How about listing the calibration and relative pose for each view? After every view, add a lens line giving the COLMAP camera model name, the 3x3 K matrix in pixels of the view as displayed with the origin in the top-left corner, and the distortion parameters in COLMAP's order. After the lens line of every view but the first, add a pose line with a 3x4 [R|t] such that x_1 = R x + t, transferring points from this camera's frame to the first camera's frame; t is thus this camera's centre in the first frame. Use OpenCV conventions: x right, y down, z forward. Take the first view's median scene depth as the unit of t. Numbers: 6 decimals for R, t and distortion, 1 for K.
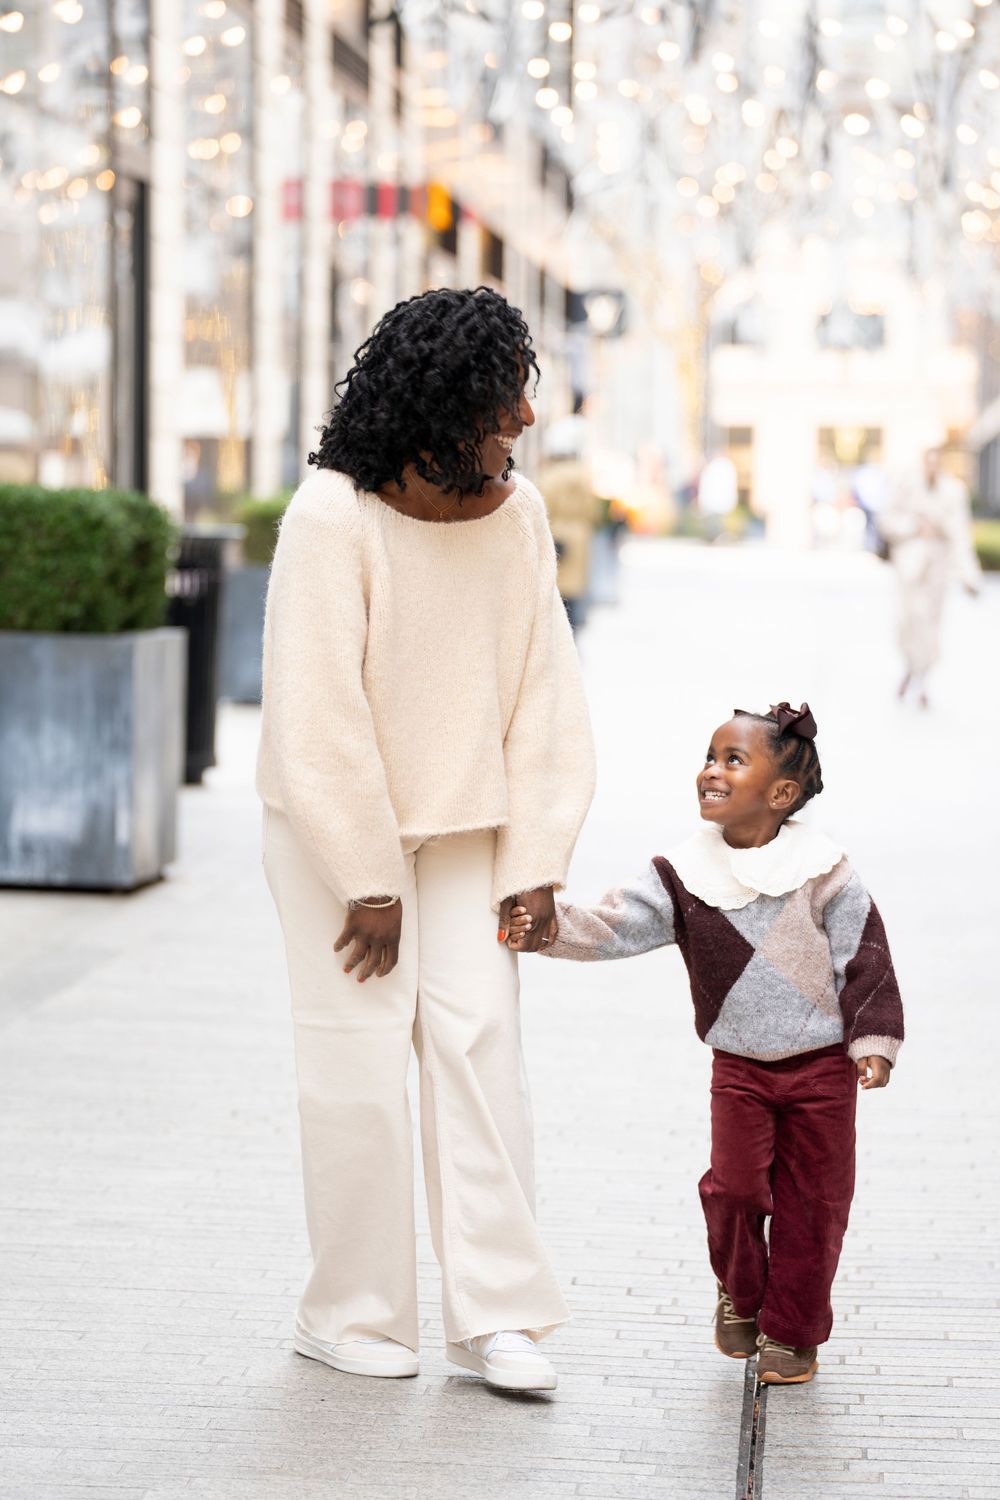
lens RADIAL K [[4907.7, 0, 508.9], [0, 4907.7, 750.8], [0, 0, 1]] dist [0.727860, 0.000000]
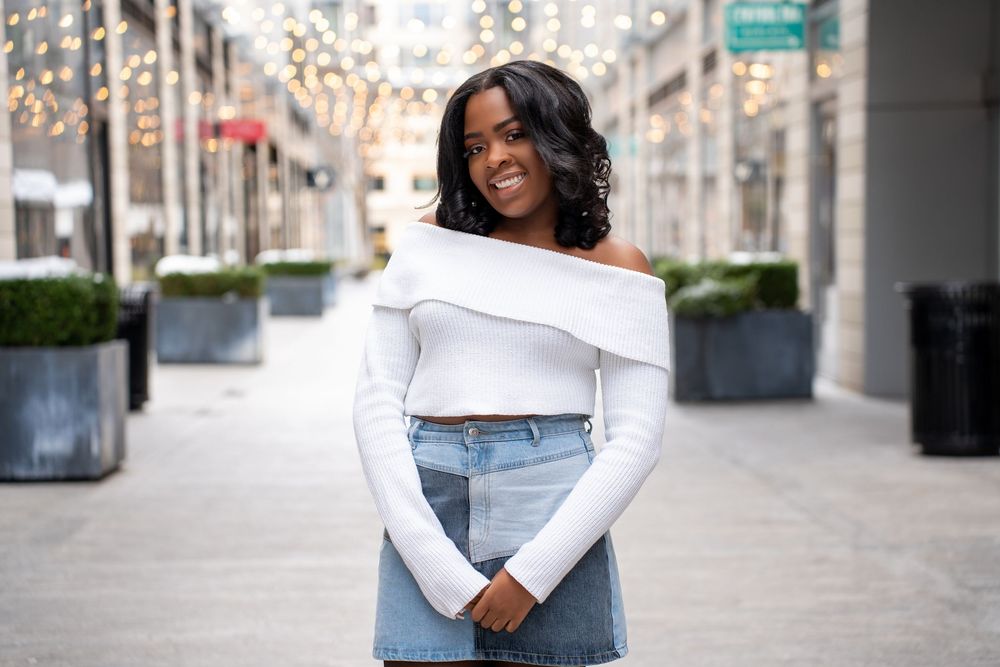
lens RADIAL K [[1950.2, 0, 510.2], [0, 1950.2, 323.9], [0, 0, 1]] dist [0.397884, 0.000000]
pose [[0.992689, -0.032685, 0.116189, -0.005362], [0.034284, 0.999343, -0.011791, -0.017556], [-0.115727, 0.015688, 0.993157, 0.203840]]
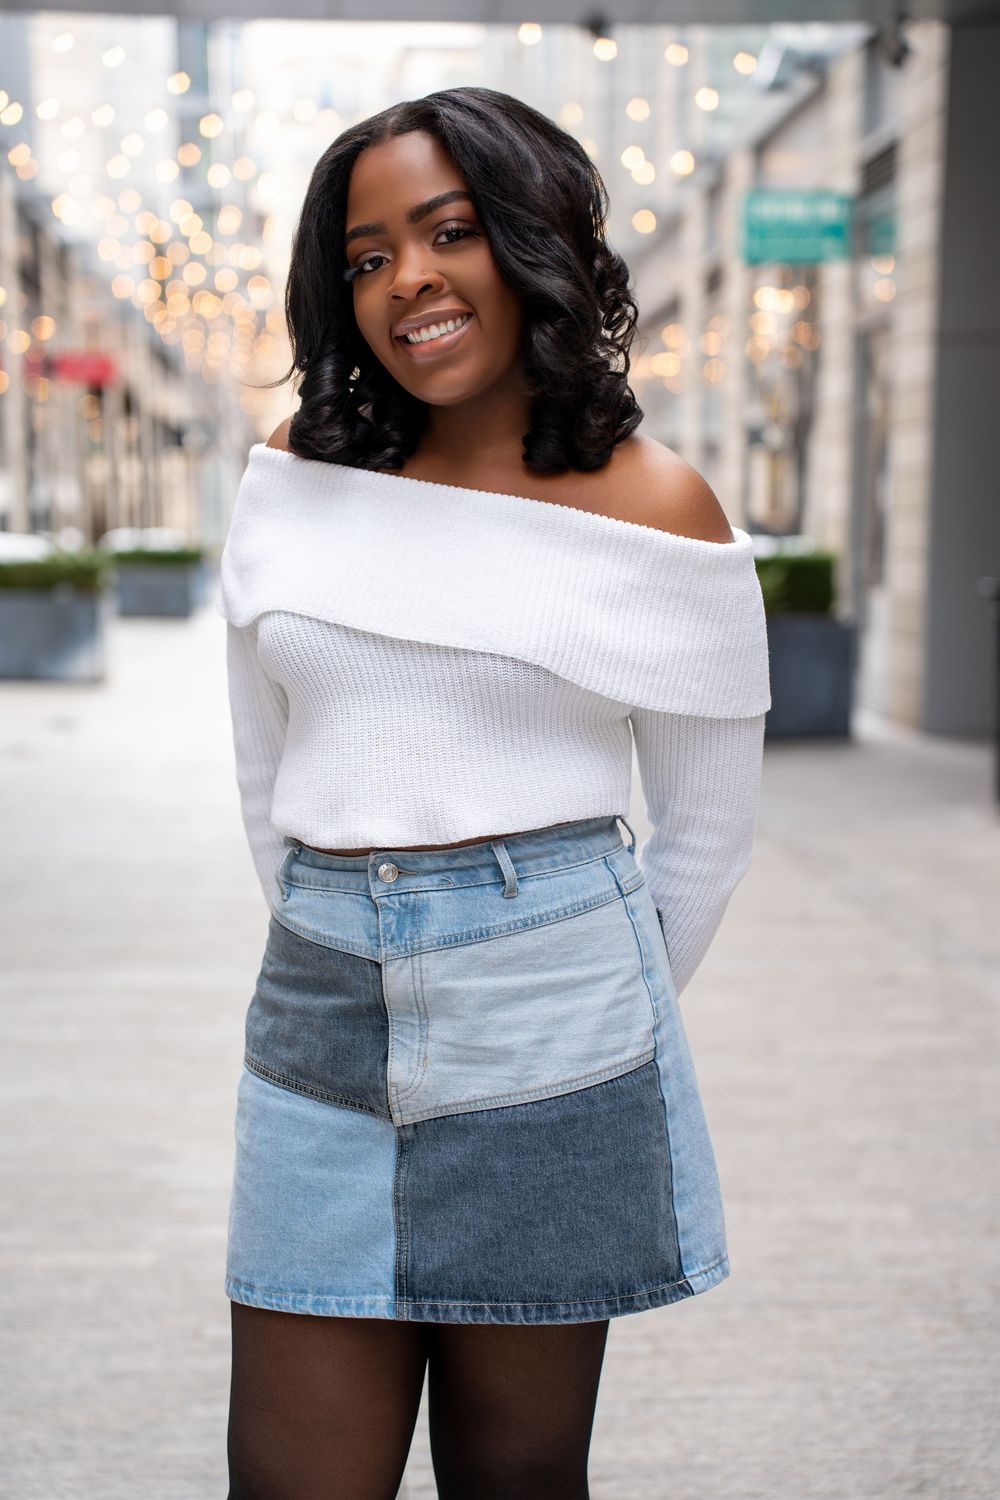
lens RADIAL K [[2448.9, 0, 524.2], [0, 2448.9, 779.6], [0, 0, 1]] dist [0.200013, 0.000000]
pose [[0.988561, -0.032994, 0.147170, 0.005179], [0.026124, 0.998488, 0.048373, -0.018735], [-0.148544, -0.043975, 0.987928, 0.292901]]
